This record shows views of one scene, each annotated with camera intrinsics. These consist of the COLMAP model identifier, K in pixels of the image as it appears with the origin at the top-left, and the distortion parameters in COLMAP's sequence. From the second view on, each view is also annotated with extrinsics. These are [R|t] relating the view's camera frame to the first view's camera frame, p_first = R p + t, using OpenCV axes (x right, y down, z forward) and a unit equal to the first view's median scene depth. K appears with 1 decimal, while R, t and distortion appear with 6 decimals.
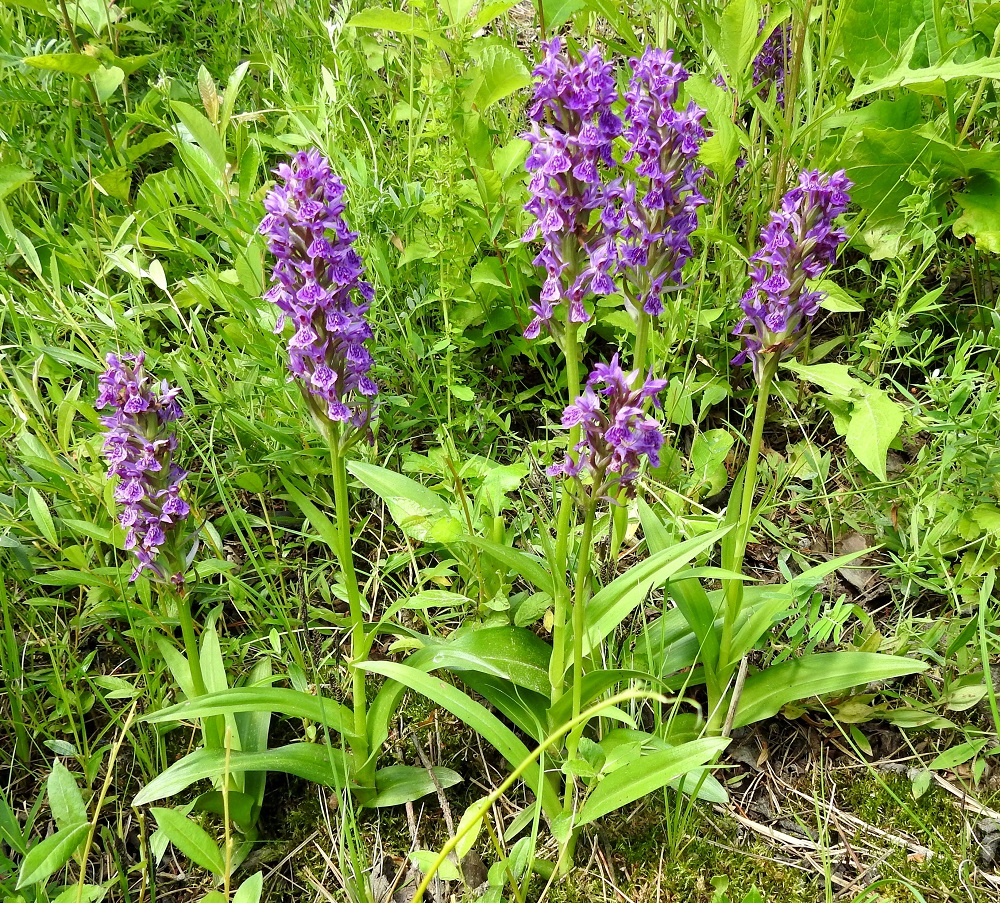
lens RADIAL K [[957.9, 0, 500.1], [0, 957.9, 452.1], [0, 0, 1]] dist [0.007298, 0.000000]
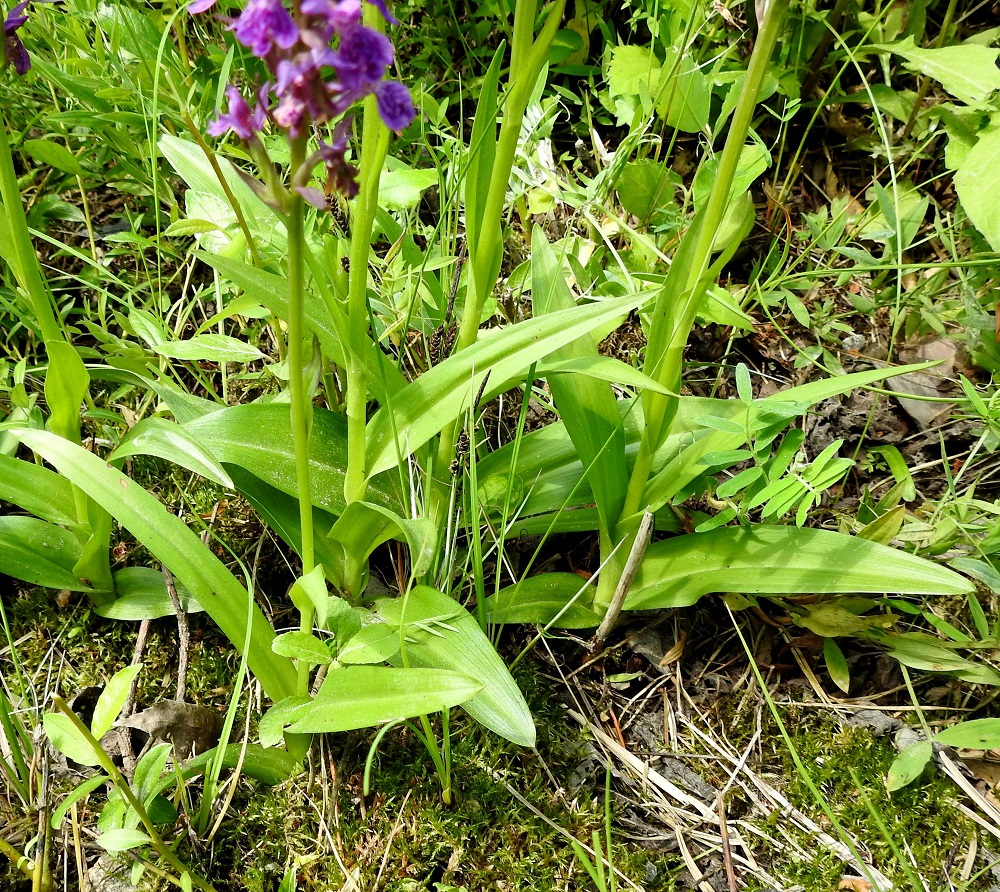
lens RADIAL K [[810.4, 0, 500.2], [0, 810.4, 444.6], [0, 0, 1]] dist [-0.001607, 0.011172]
pose [[0.965549, 0.159645, -0.205495, 0.254534], [-0.098912, 0.955584, 0.277624, 0.039395], [0.240689, -0.247733, 0.938455, 0.494383]]
